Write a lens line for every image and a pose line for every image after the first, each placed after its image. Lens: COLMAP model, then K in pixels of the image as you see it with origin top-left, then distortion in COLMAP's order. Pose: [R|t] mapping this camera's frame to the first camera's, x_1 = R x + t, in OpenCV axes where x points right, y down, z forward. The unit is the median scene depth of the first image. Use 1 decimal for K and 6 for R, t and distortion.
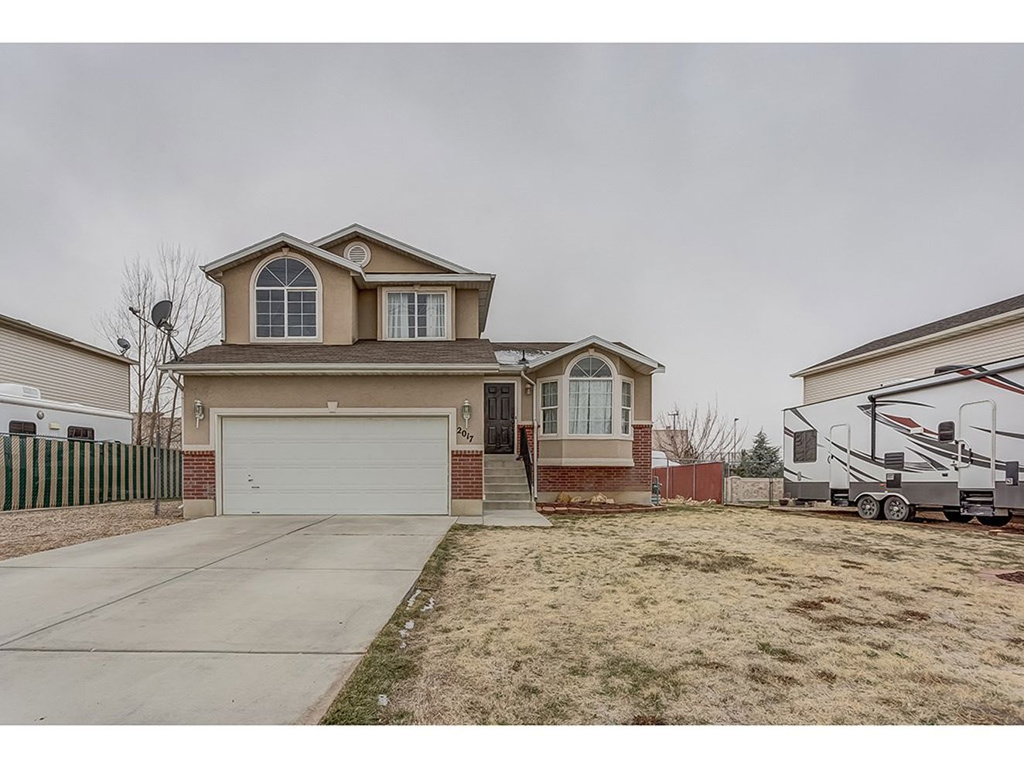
lens RADIAL K [[511.5, 0, 526.8], [0, 511.5, 458.9], [0, 0, 1]] dist [0.003289, 0.000864]
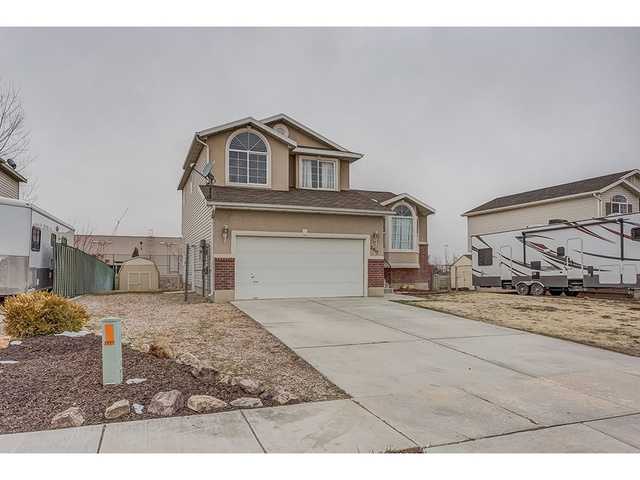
lens RADIAL K [[435.4, 0, 319.0], [0, 435.4, 242.4], [0, 0, 1]] dist [0.002754, -0.000163]
pose [[0.926146, 0.022594, 0.376487, -0.724964], [-0.006258, 0.998987, -0.044557, -0.005049], [-0.377112, 0.038911, 0.925350, -0.262618]]
